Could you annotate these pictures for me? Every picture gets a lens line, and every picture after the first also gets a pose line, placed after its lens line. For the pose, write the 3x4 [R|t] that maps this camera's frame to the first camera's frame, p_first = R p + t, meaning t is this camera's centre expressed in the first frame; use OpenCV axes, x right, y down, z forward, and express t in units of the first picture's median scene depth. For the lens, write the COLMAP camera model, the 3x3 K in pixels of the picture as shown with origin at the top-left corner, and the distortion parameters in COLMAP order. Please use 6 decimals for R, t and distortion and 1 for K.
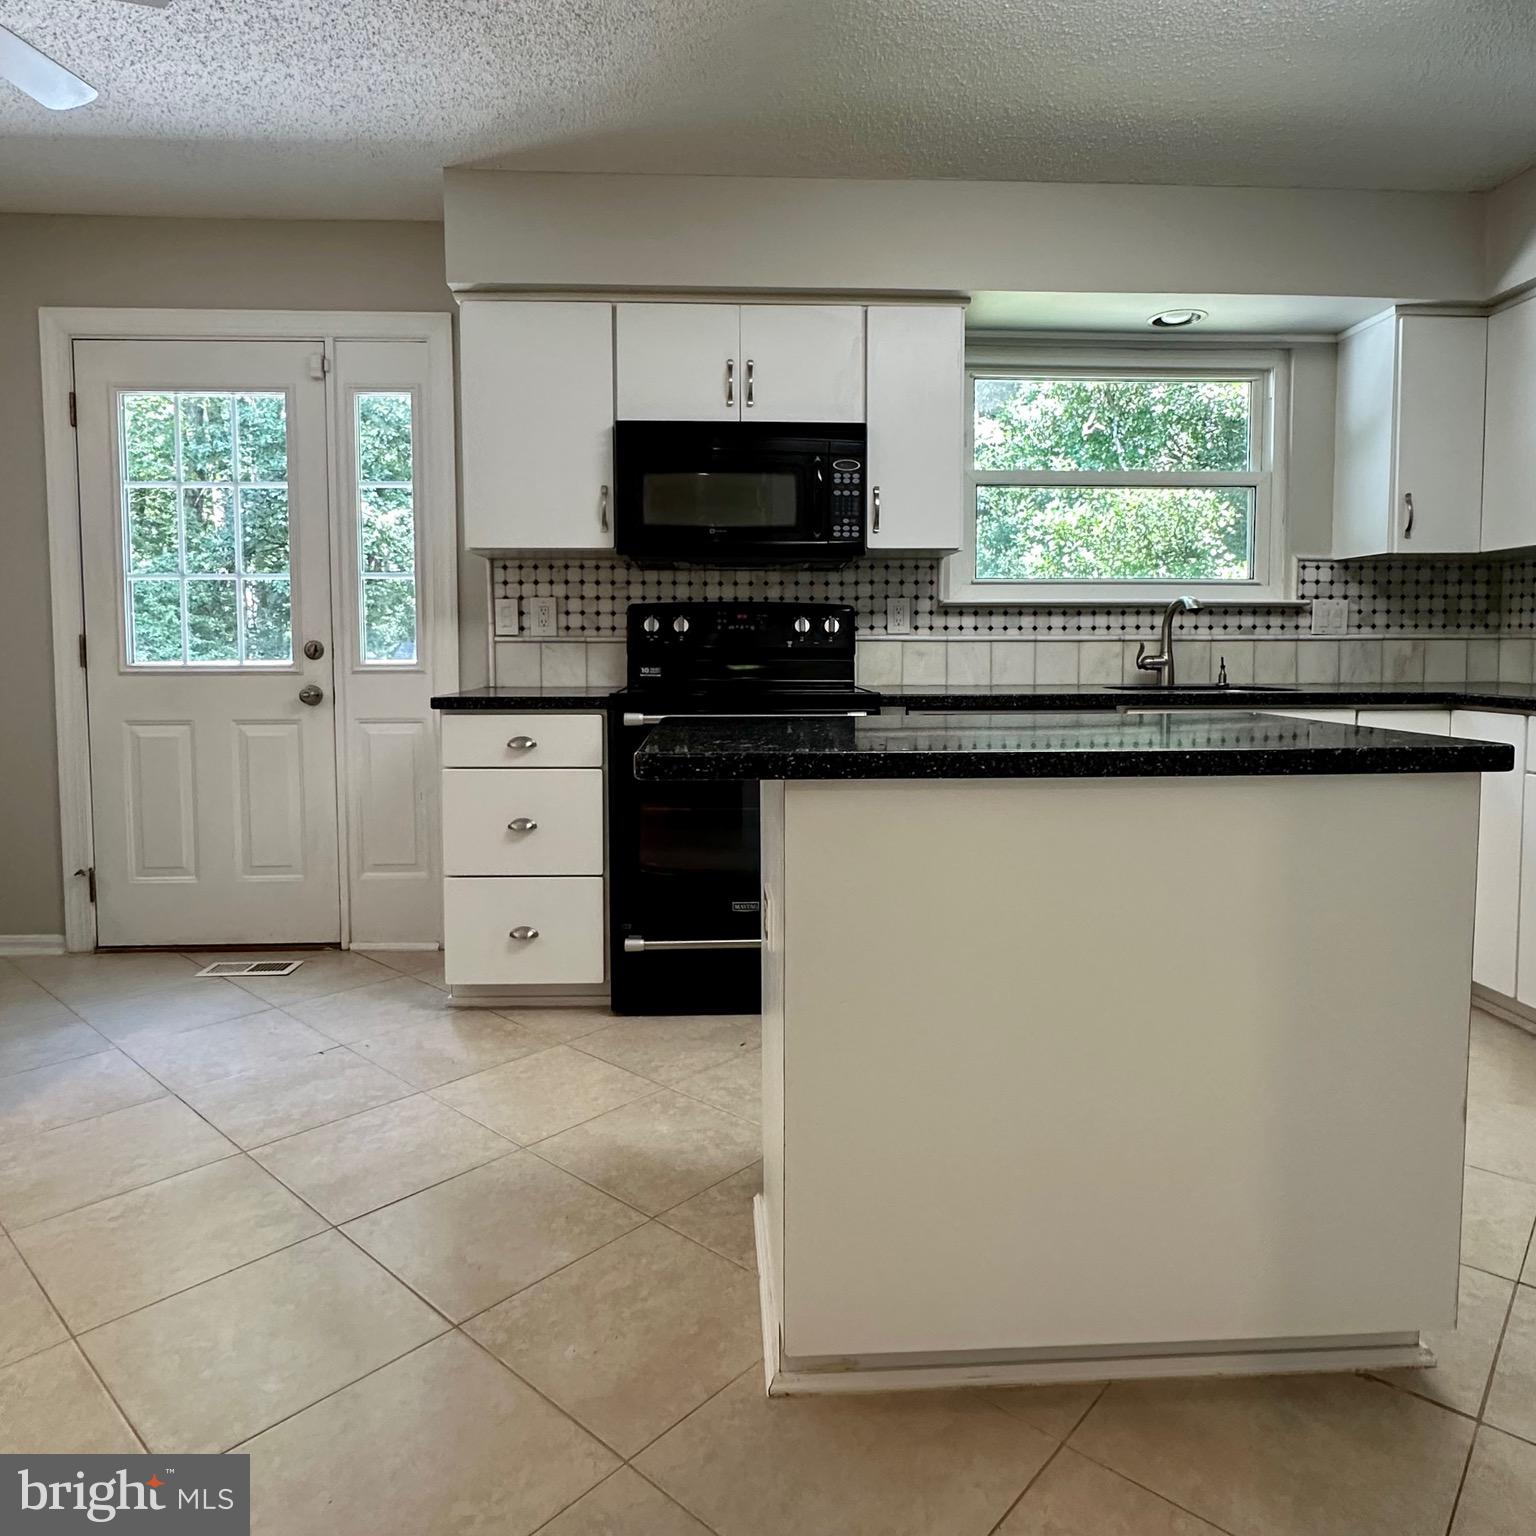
lens RADIAL K [[1030.4, 0, 769.2], [0, 1030.4, 706.0], [0, 0, 1]] dist [-0.003720, -0.003673]
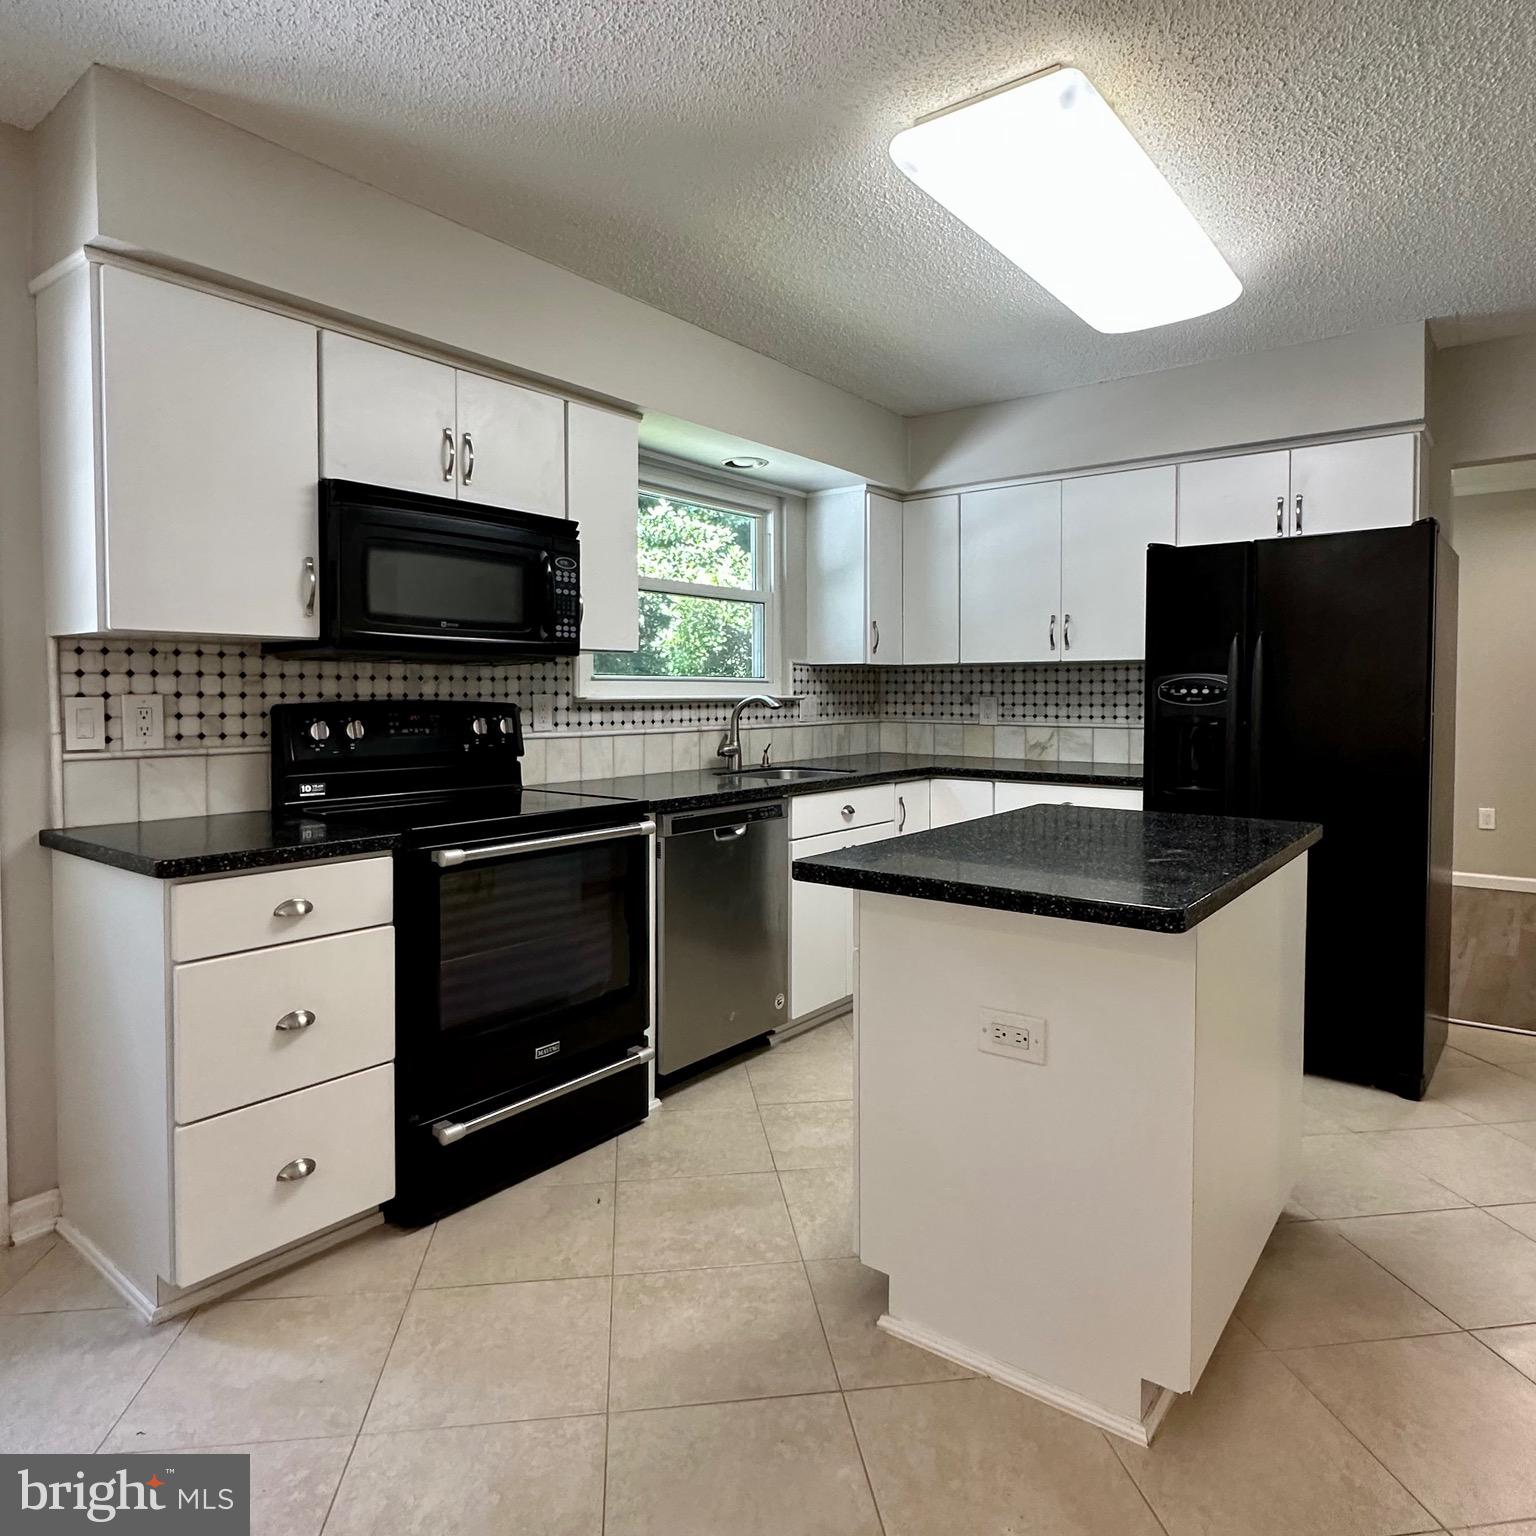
lens RADIAL K [[996.5, 0, 763.2], [0, 996.5, 719.7], [0, 0, 1]] dist [-0.002744, 0.000464]
pose [[0.653491, -0.019280, 0.756688, -0.460144], [0.043679, 0.998970, -0.012269, -0.061604], [-0.755673, 0.041069, 0.653661, 0.233513]]
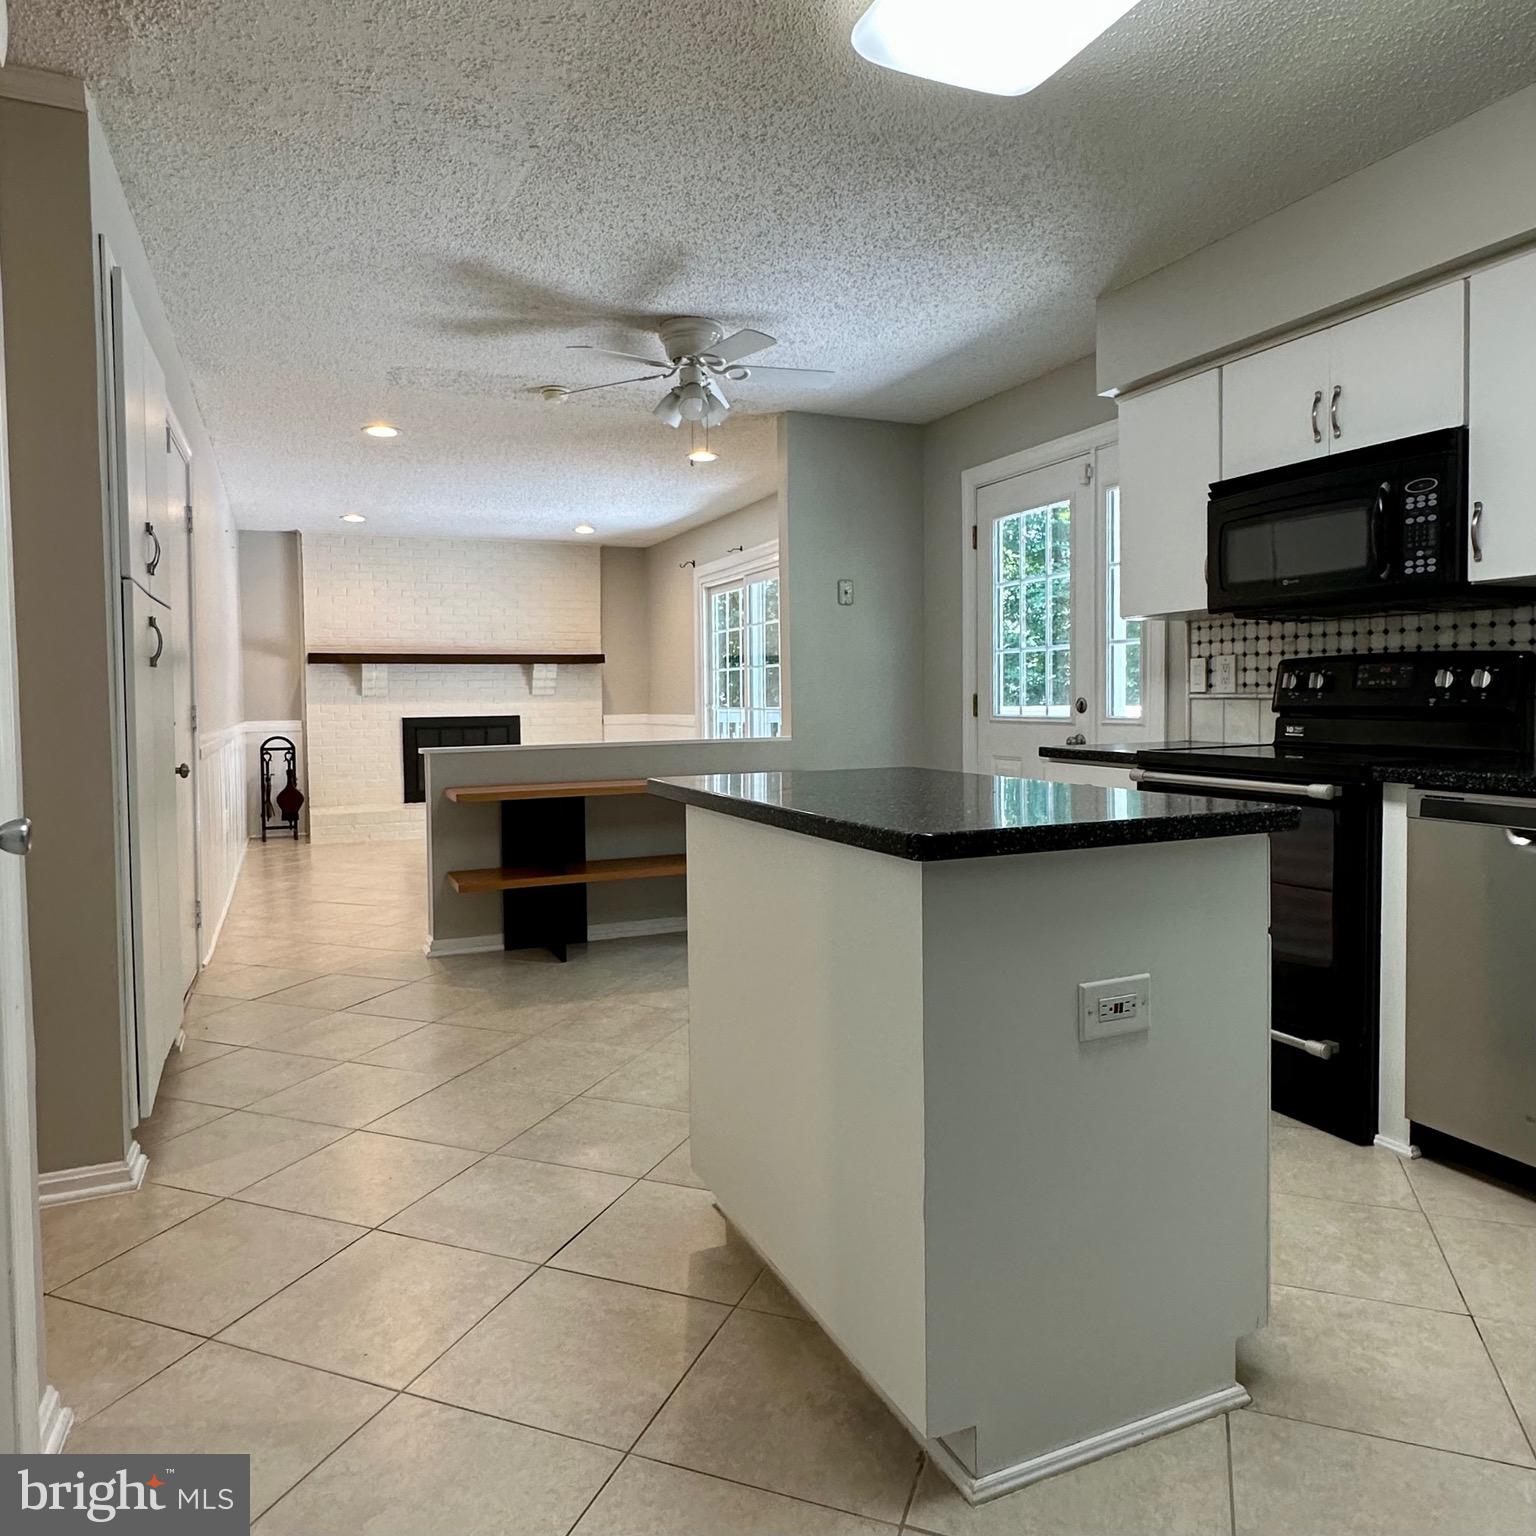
lens RADIAL K [[1081.0, 0, 767.6], [0, 1081.0, 736.1], [0, 0, 1]] dist [-0.005688, -0.001978]
pose [[0.352218, 0.033040, -0.935335, 0.629961], [-0.042837, 0.998898, 0.019155, -0.026341], [0.934937, 0.033320, 0.353245, 0.197926]]
